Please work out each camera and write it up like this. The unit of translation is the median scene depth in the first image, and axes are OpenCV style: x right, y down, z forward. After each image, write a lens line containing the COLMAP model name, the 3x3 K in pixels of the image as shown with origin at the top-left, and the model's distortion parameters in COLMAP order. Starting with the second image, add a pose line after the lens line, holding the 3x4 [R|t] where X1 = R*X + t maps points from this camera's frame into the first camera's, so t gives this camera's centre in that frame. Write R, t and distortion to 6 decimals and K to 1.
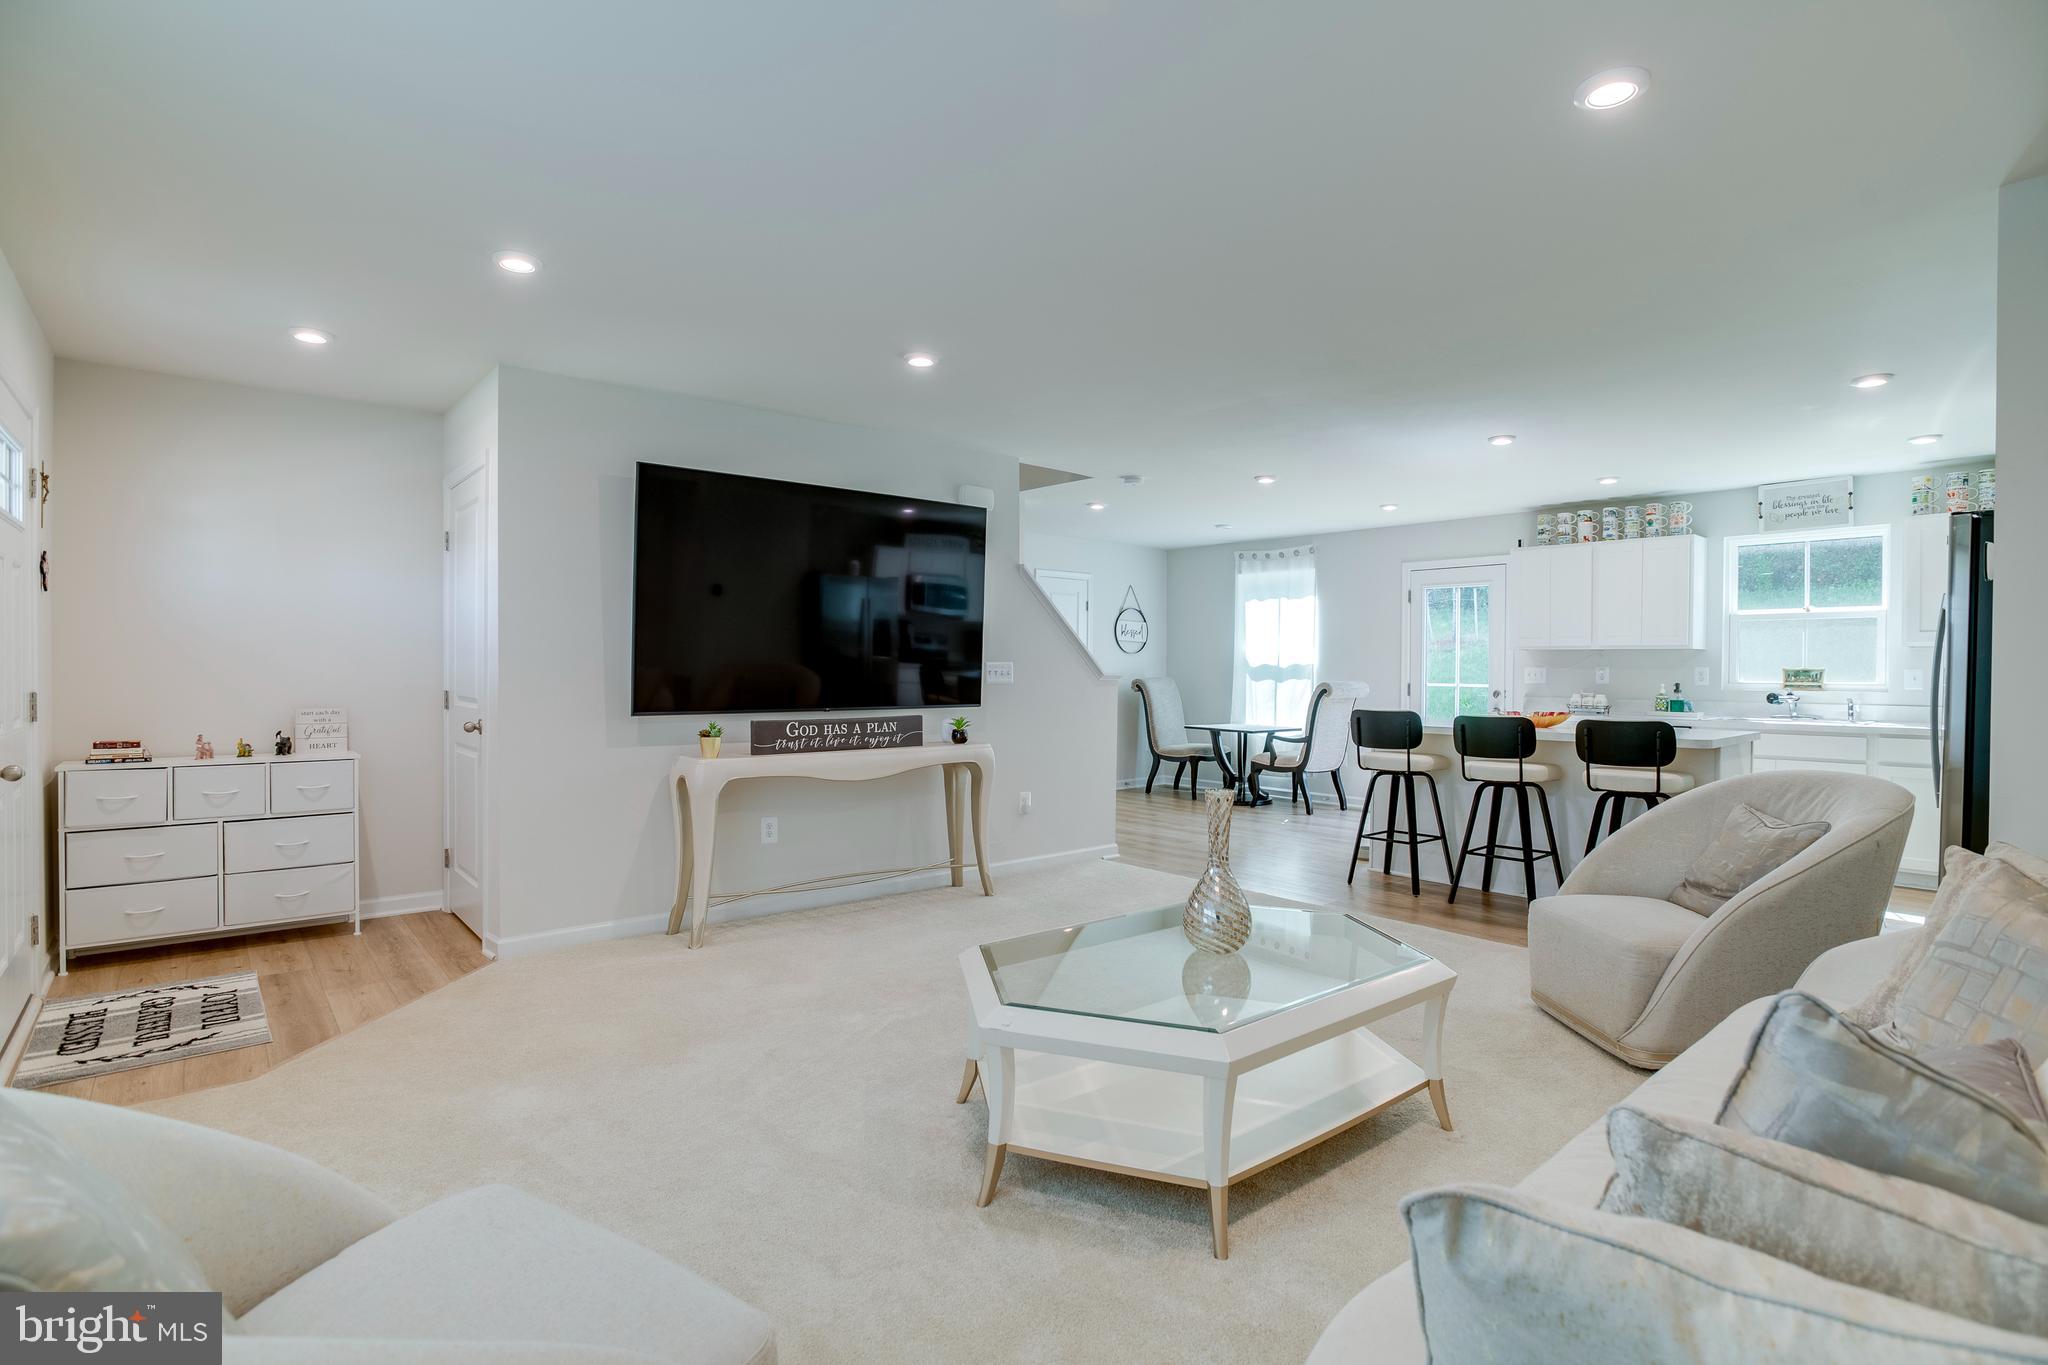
lens RADIAL K [[1011.6, 0, 1076.1], [0, 1011.6, 680.8], [0, 0, 1]] dist [0.008257, 0.002993]
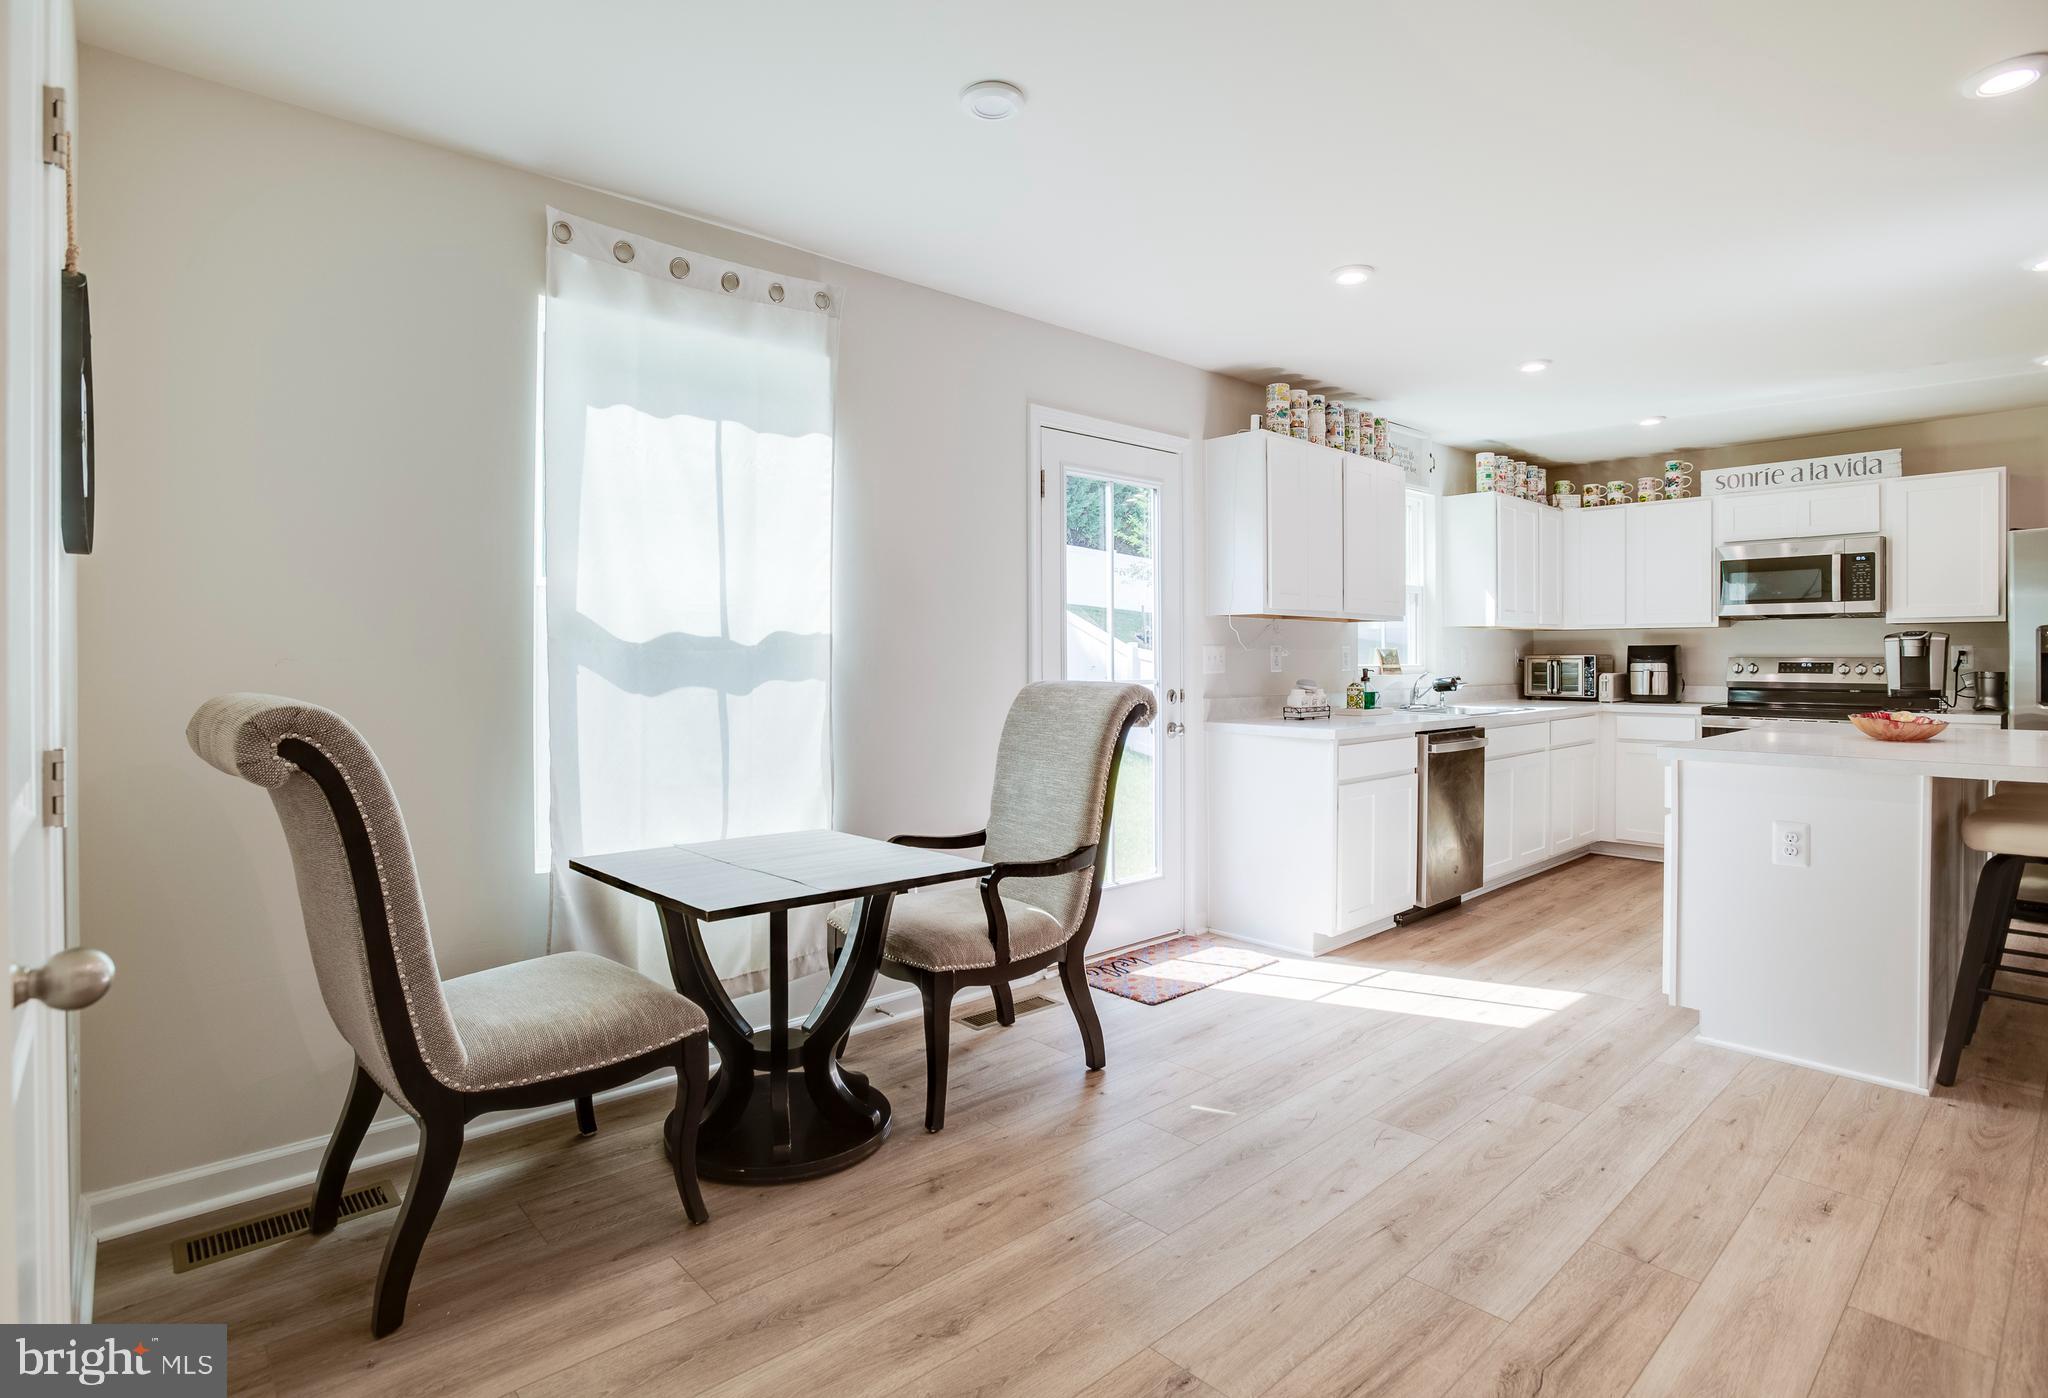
lens RADIAL K [[1003.6, 0, 986.5], [0, 1003.6, 667.8], [0, 0, 1]] dist [-0.039858, 0.004732]
pose [[0.057212, -0.016852, 0.998220, -0.133026], [0.014242, 0.999770, 0.016062, -0.013455], [-0.998260, 0.013297, 0.057439, 1.226770]]
